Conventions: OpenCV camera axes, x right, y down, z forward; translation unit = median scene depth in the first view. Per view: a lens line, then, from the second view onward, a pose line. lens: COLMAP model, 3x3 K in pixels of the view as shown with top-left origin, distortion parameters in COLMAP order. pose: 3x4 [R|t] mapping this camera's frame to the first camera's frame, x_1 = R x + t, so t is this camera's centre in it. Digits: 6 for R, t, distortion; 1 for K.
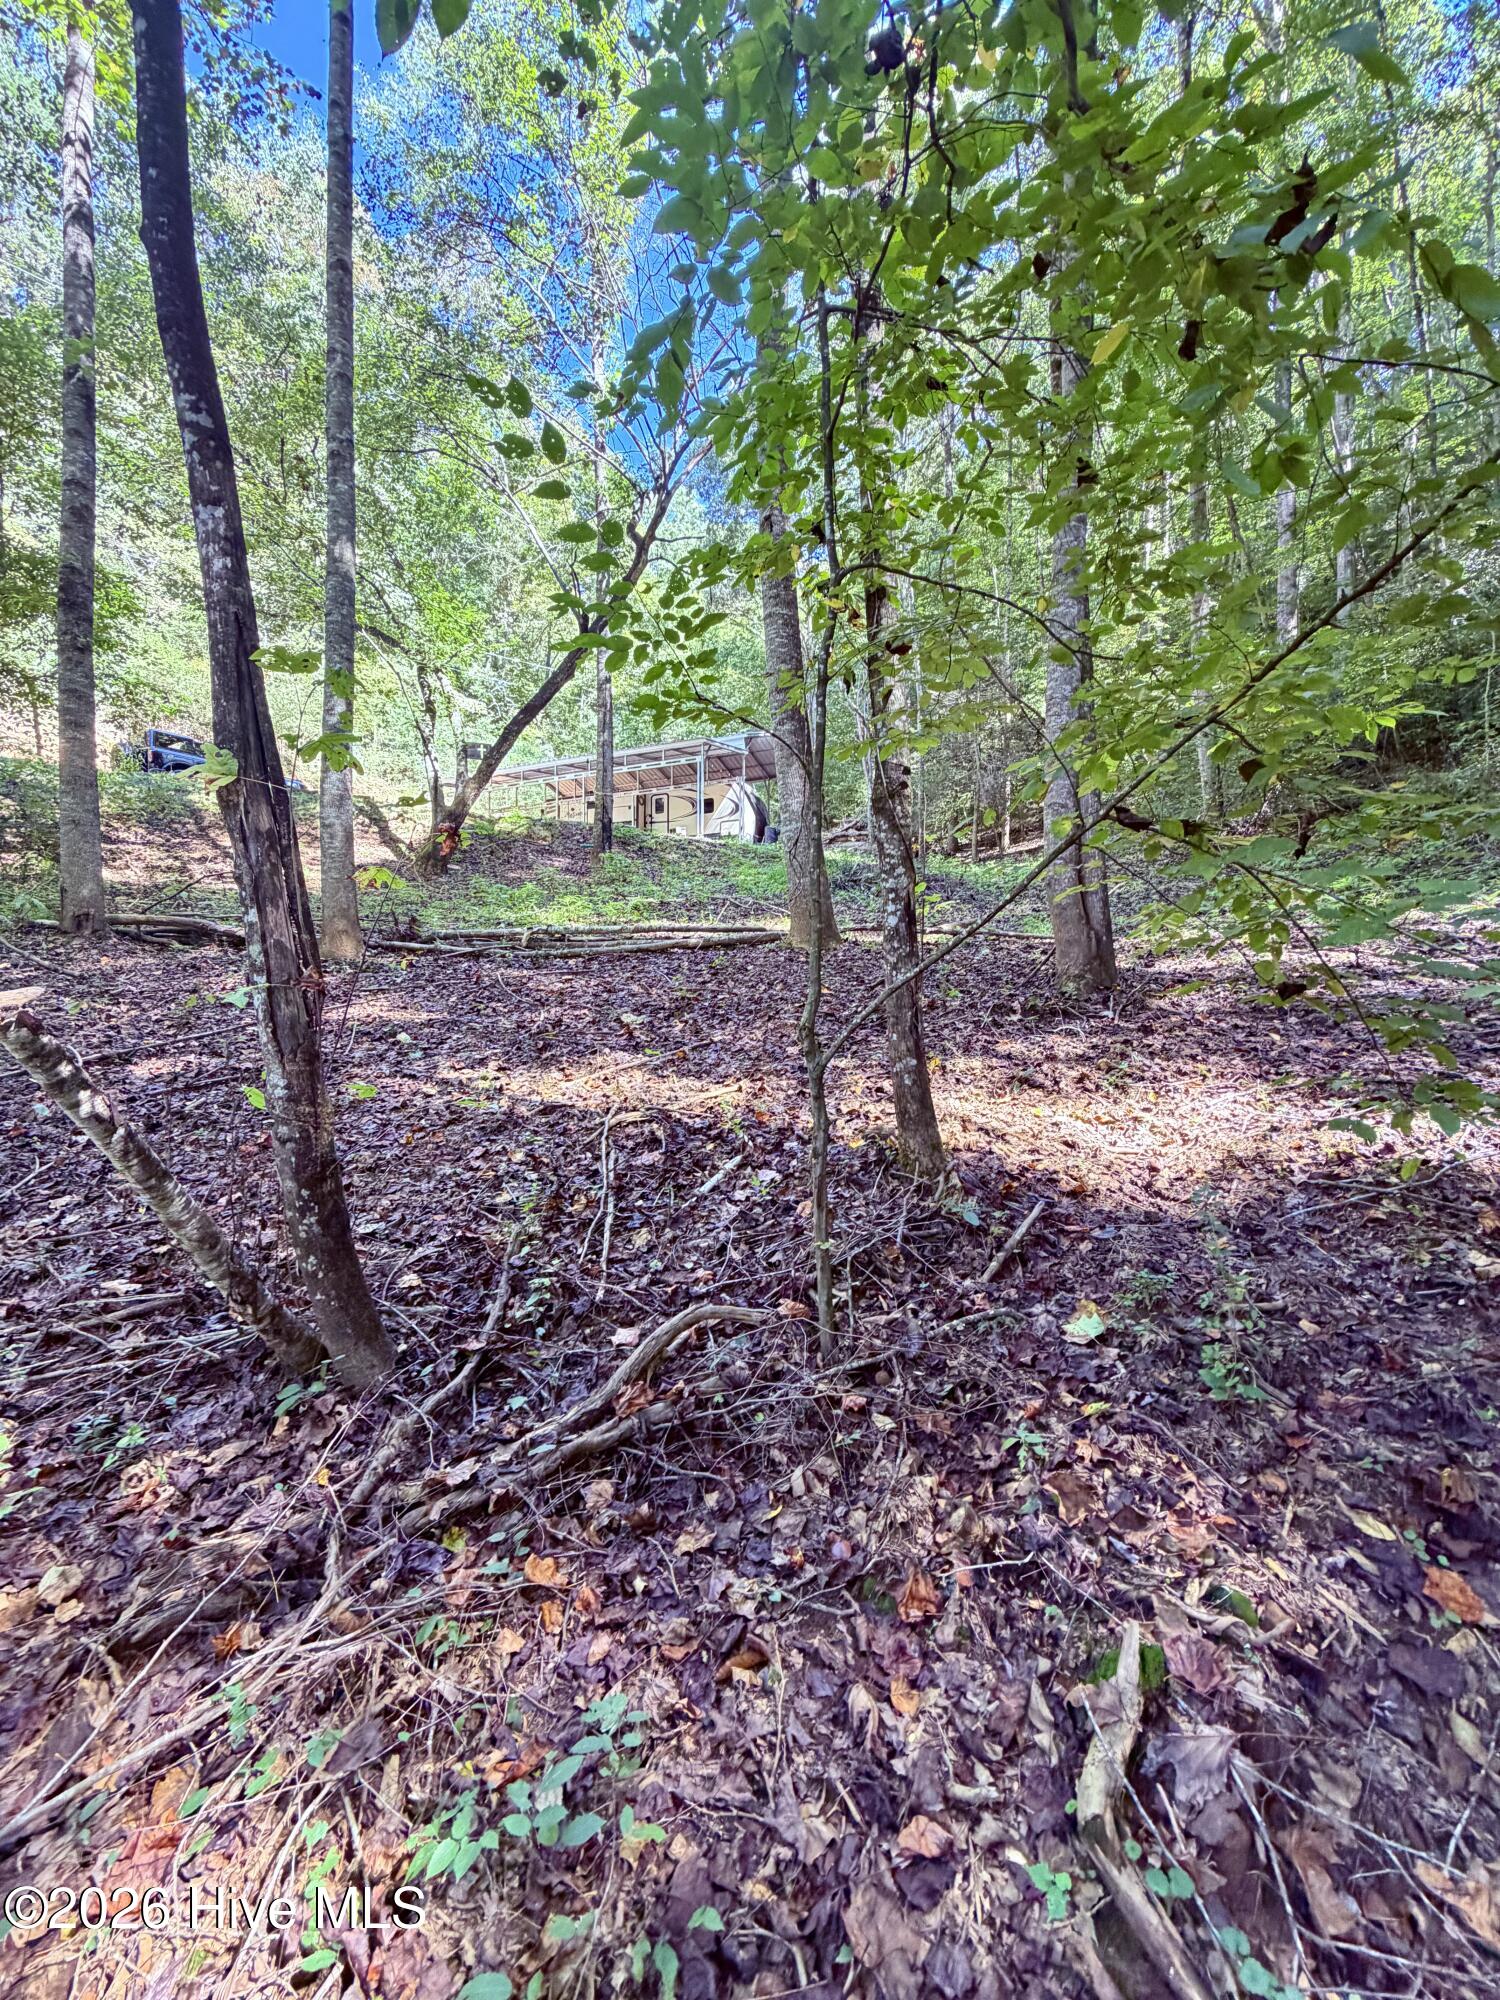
lens RADIAL K [[795.7, 0, 751.5], [0, 795.7, 995.9], [0, 0, 1]] dist [-0.001150, 0.000431]
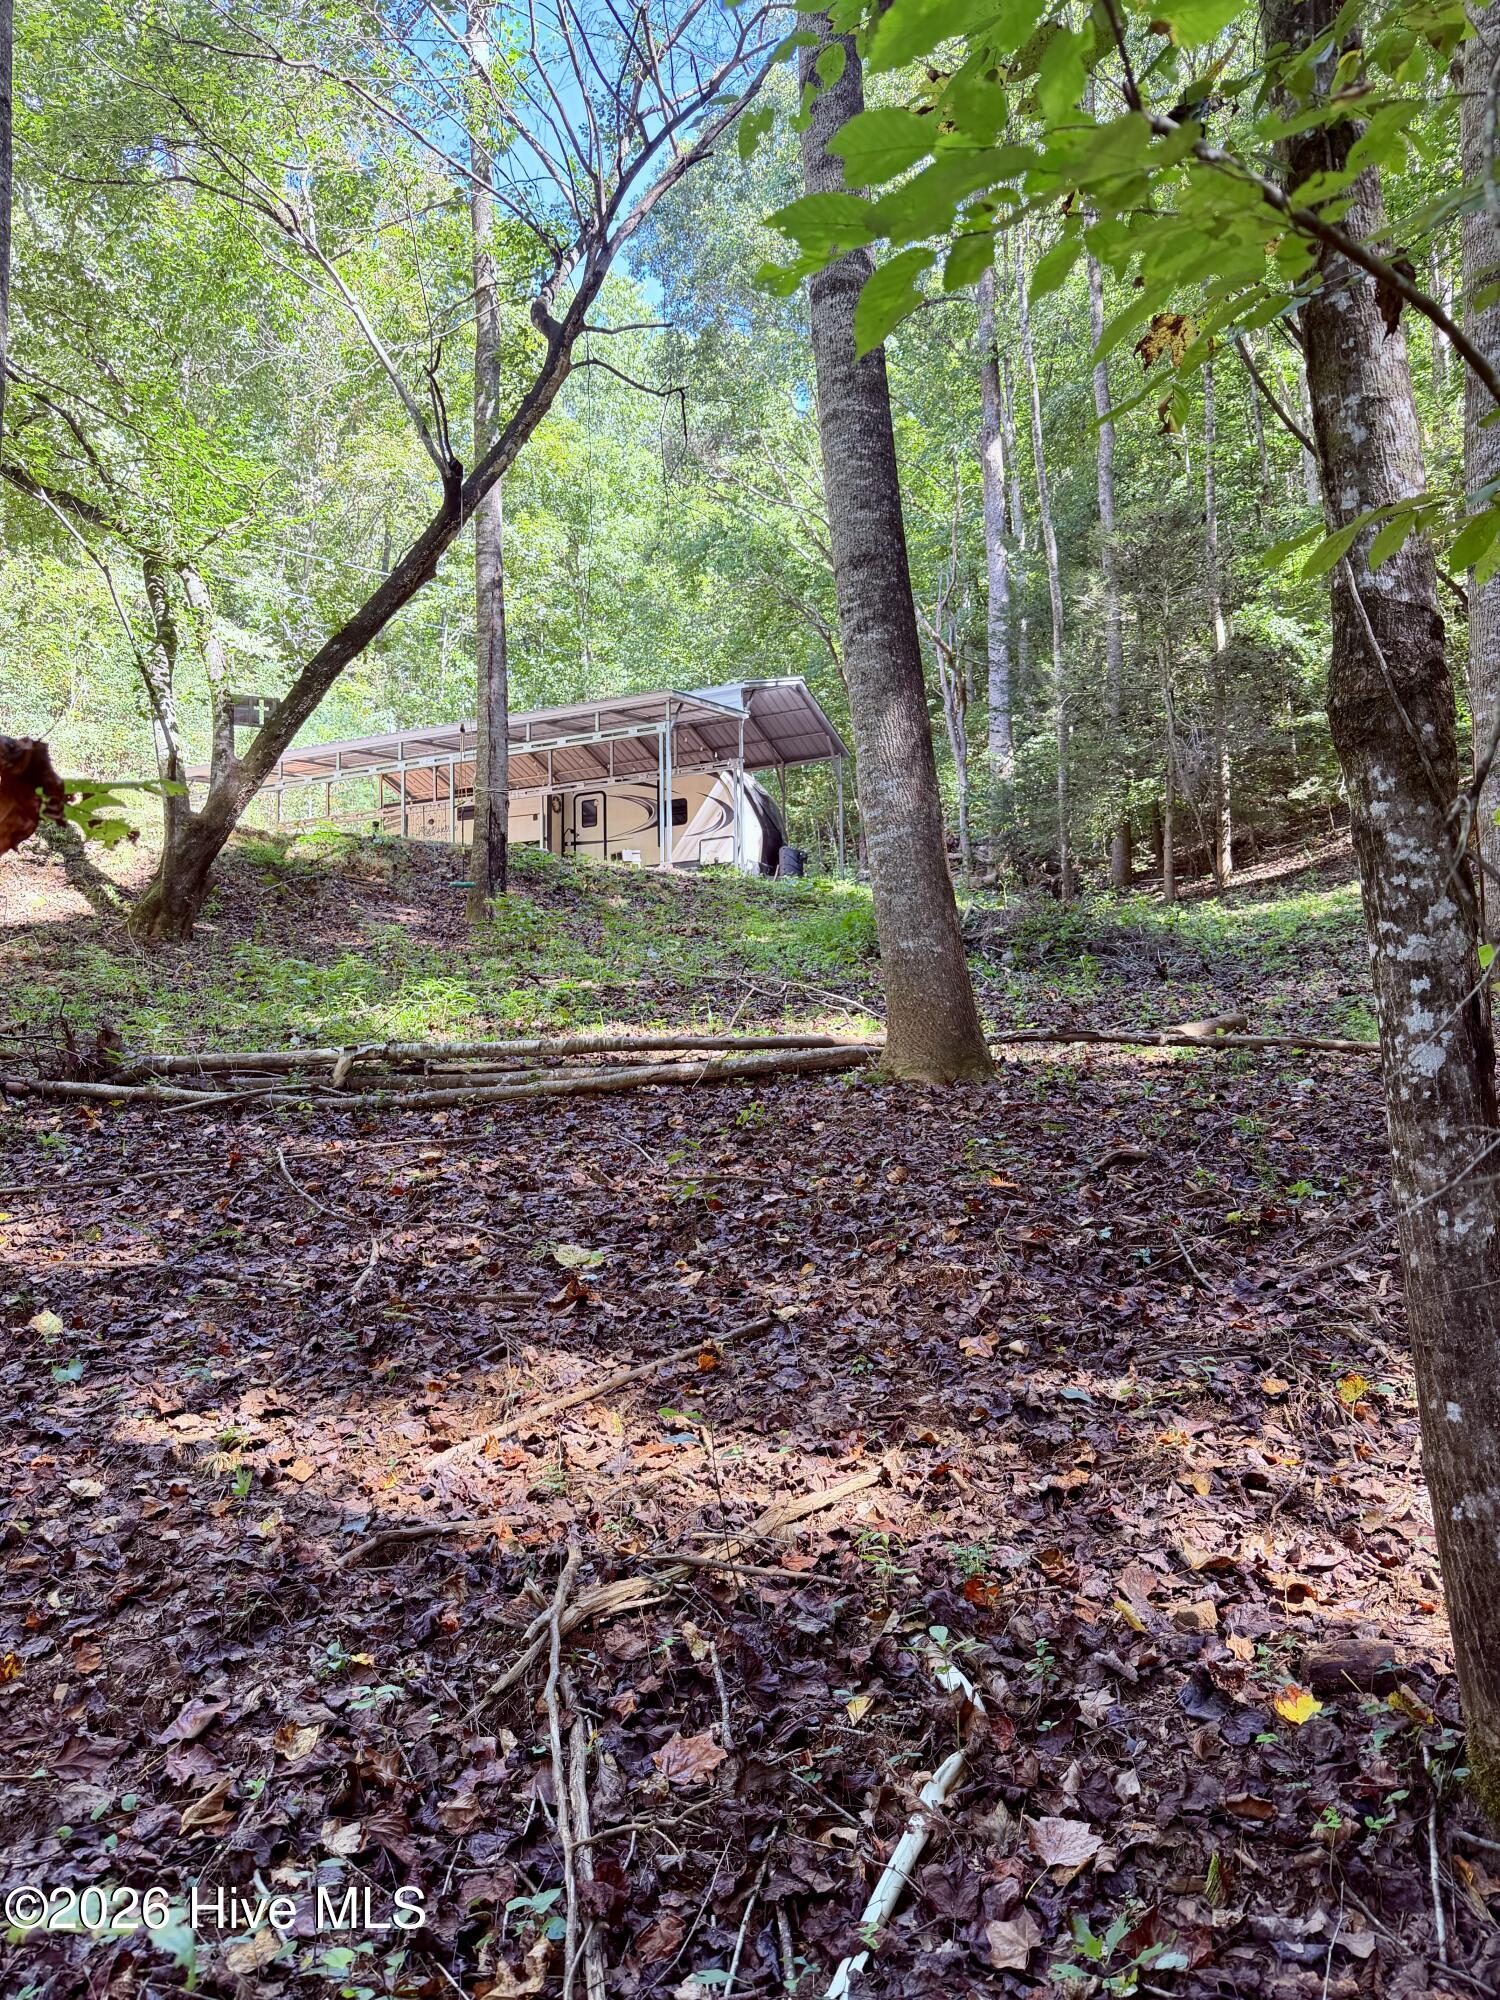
lens RADIAL K [[1415.3, 0, 749.4], [0, 1415.3, 1008.2], [0, 0, 1]] dist [0.151049, -0.267657]
pose [[0.999865, -0.016412, 0.001049, -0.034698], [0.016436, 0.995020, -0.098310, -0.019358], [0.000569, 0.098314, 0.995155, 0.125467]]
